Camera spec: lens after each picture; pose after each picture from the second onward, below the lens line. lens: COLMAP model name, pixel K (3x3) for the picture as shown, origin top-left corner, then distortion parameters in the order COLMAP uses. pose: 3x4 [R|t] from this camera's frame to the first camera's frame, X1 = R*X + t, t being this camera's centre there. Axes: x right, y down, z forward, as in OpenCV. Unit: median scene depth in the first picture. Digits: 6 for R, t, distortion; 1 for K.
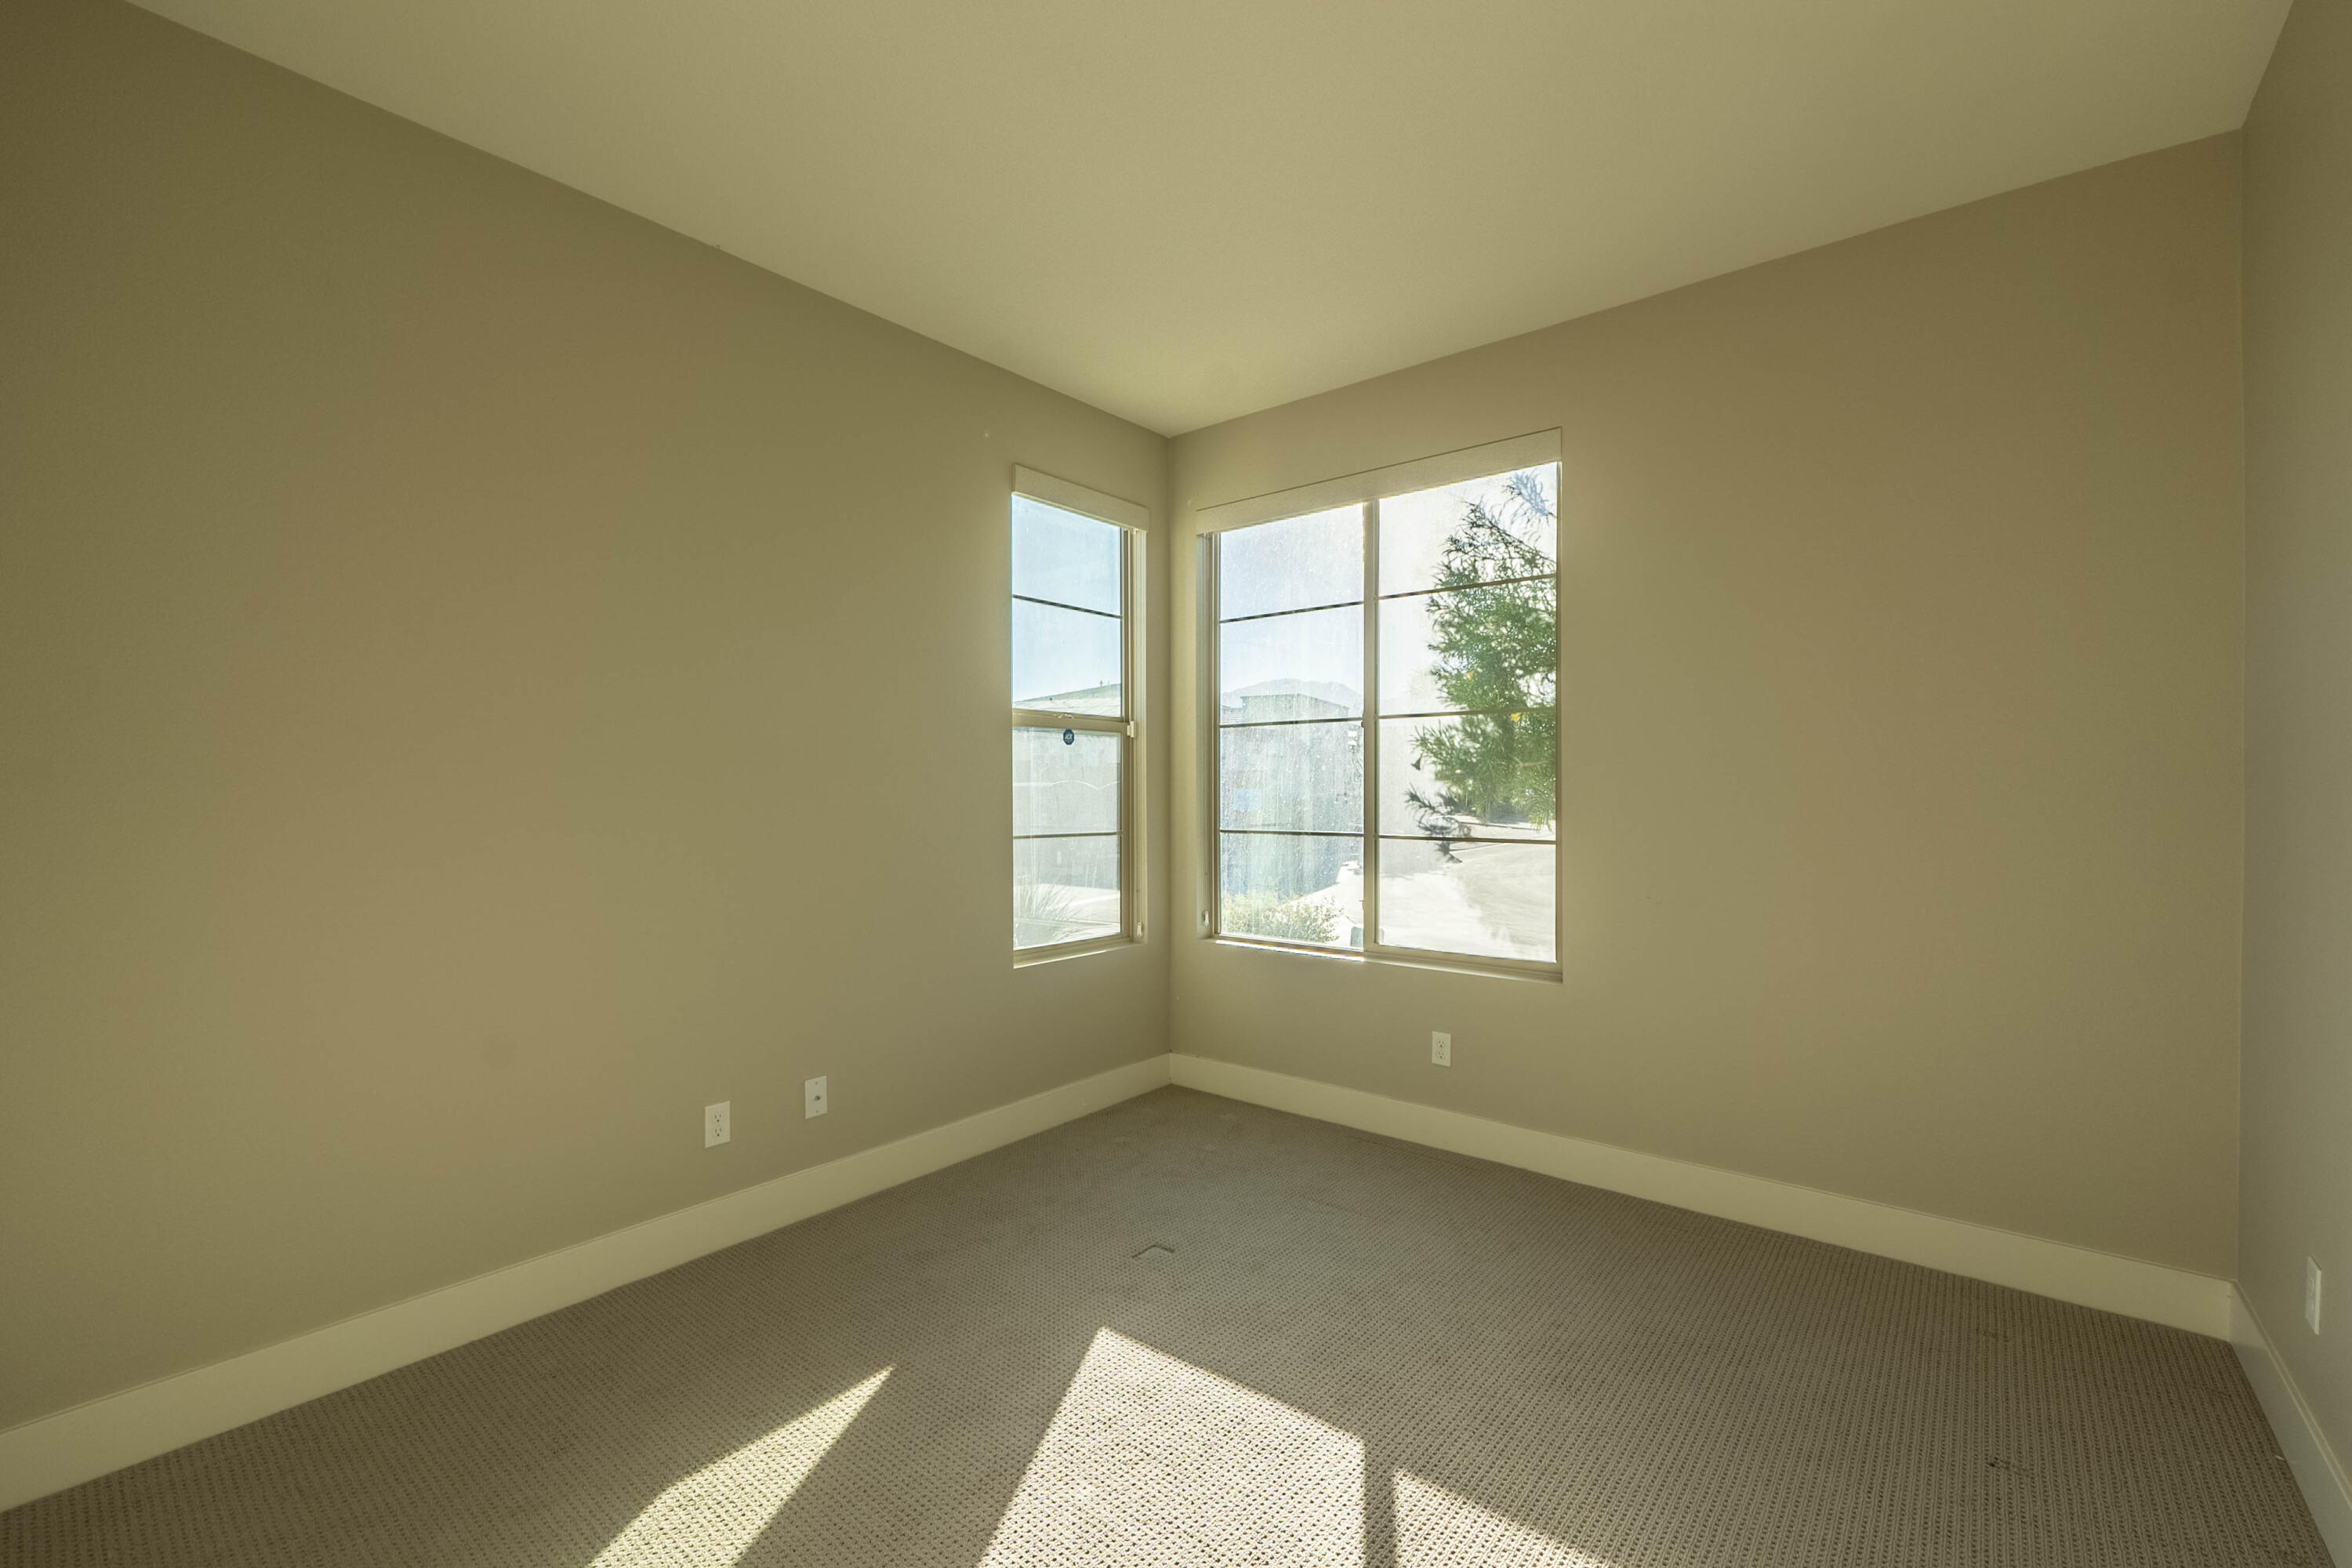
lens RADIAL K [[995.2, 0, 1169.4], [0, 995.2, 778.5], [0, 0, 1]] dist [-0.007142, 0.000858]
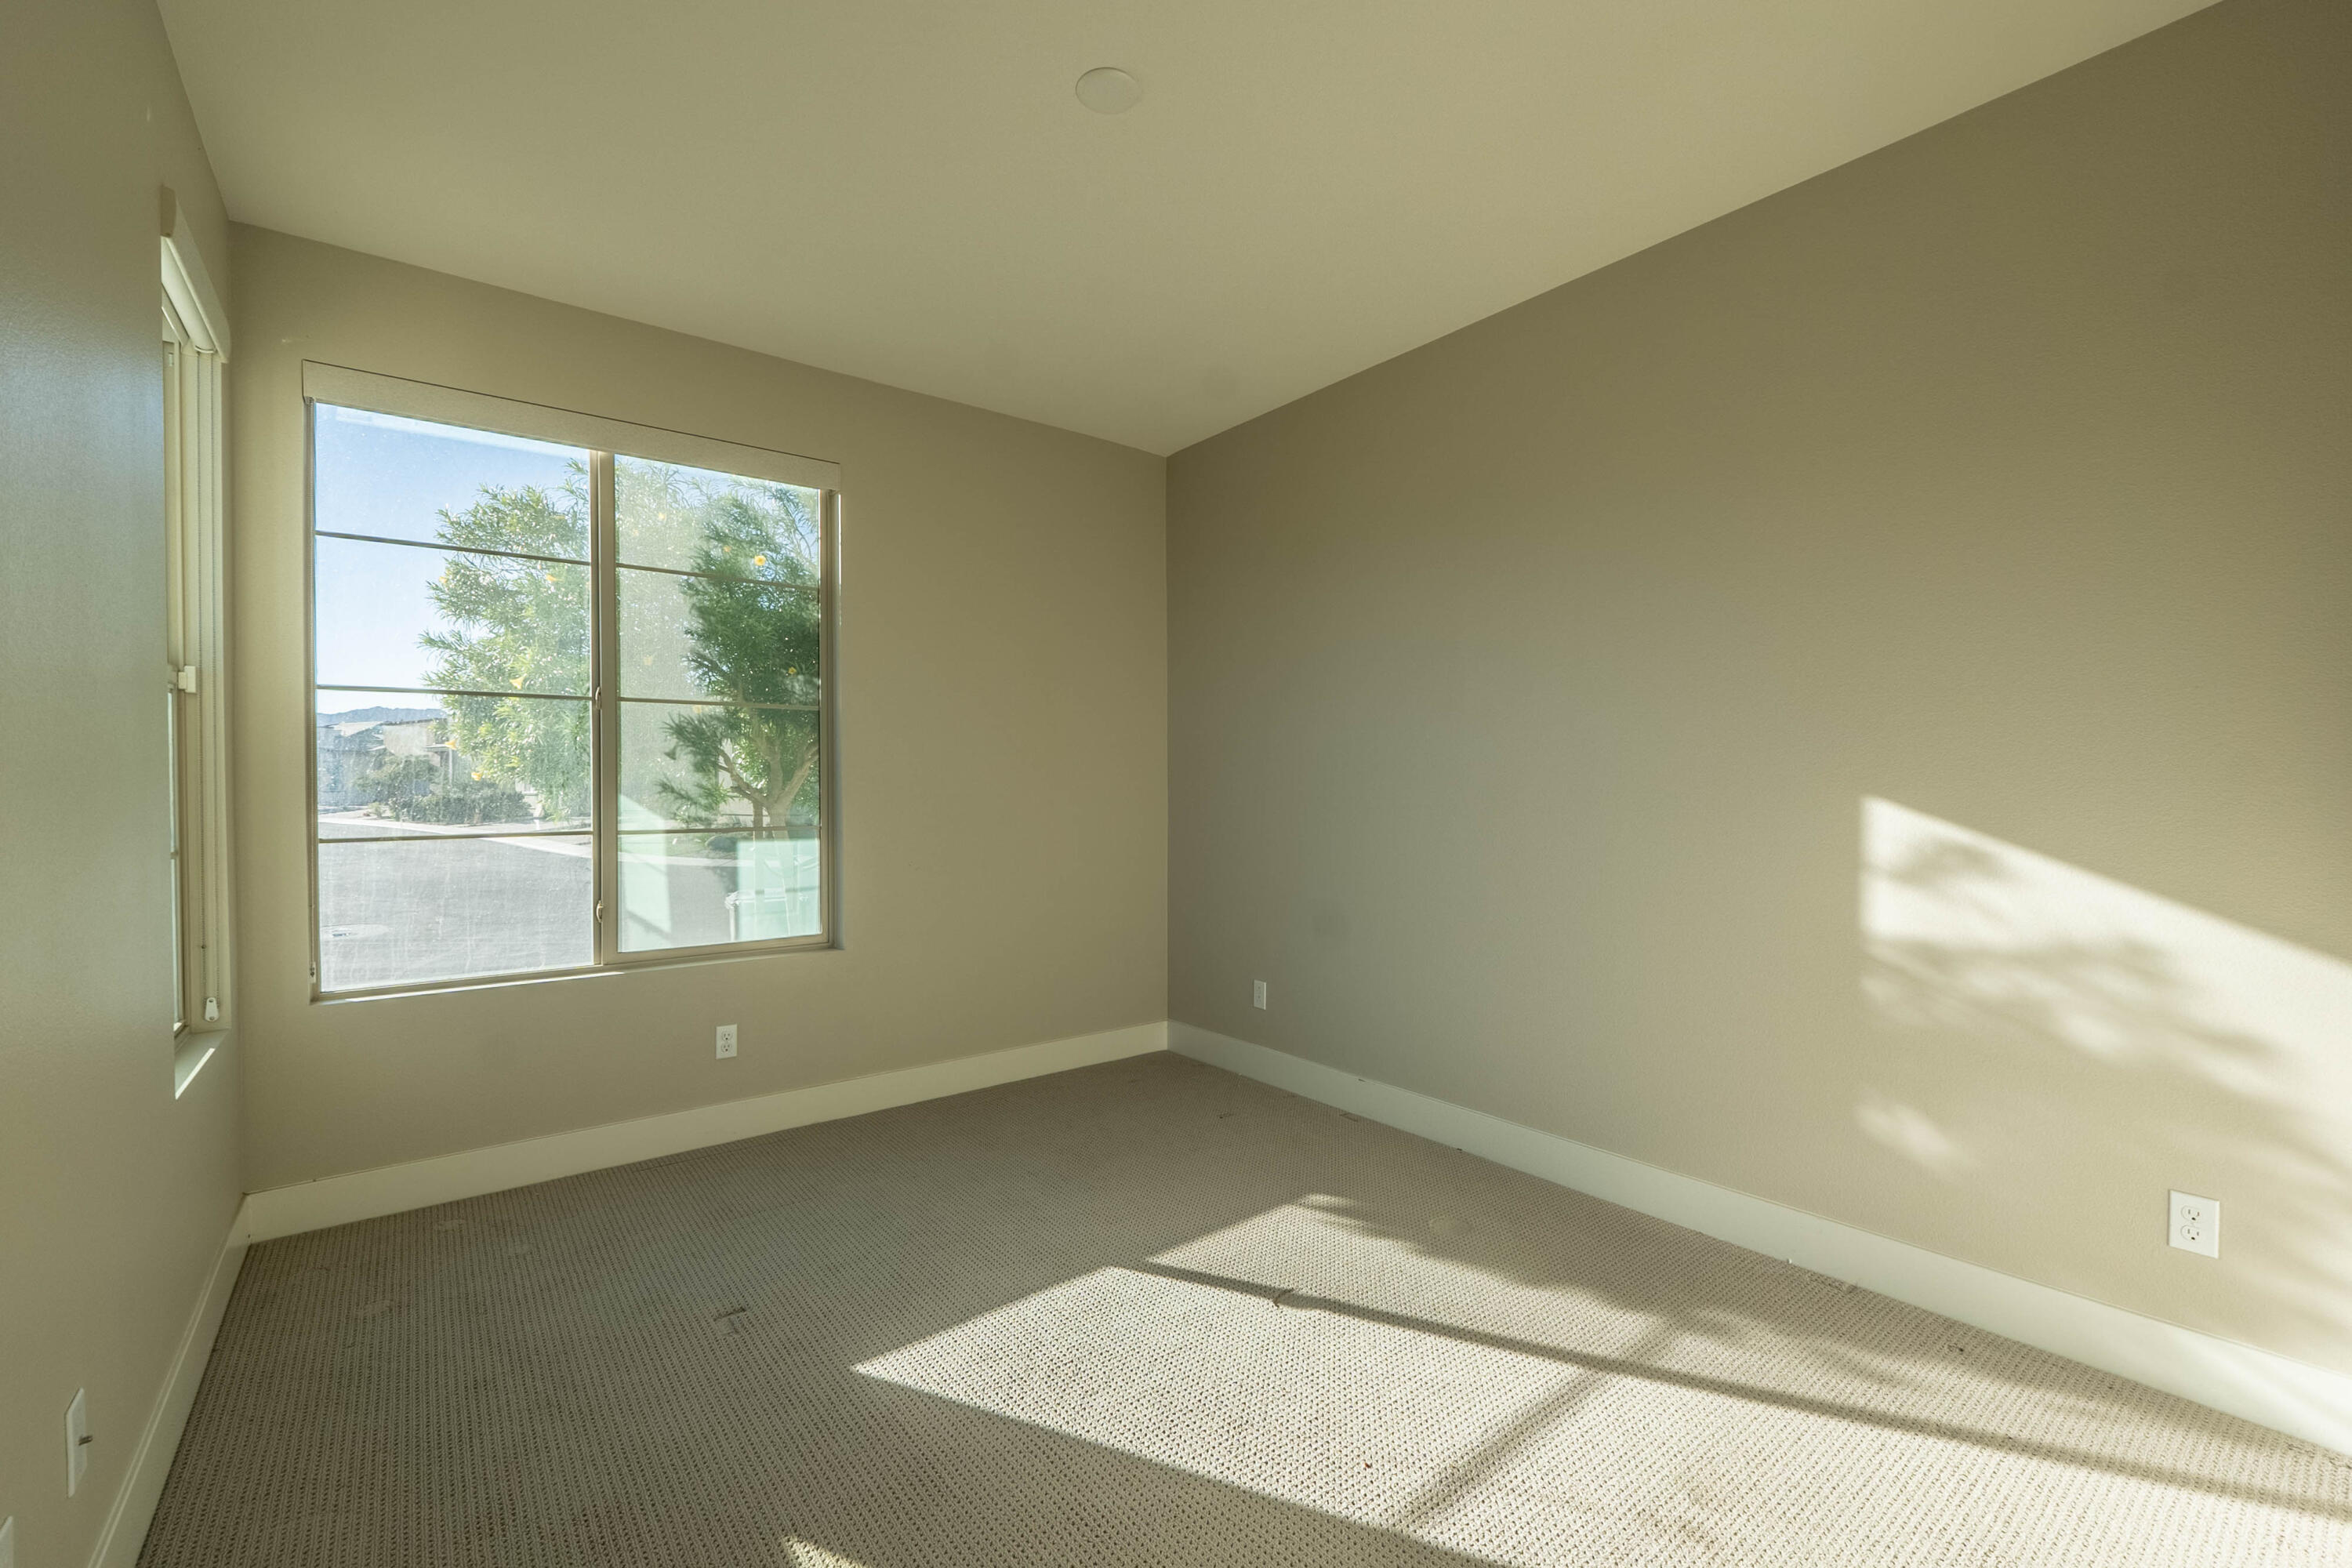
lens RADIAL K [[995.2, 0, 1174.2], [0, 995.2, 788.3], [0, 0, 1]] dist [-0.007142, 0.000858]
pose [[0.219584, -0.007357, 0.975566, -0.572567], [-0.000261, 0.999971, 0.007600, 0.011355], [-0.975594, -0.001924, 0.219576, 0.335463]]
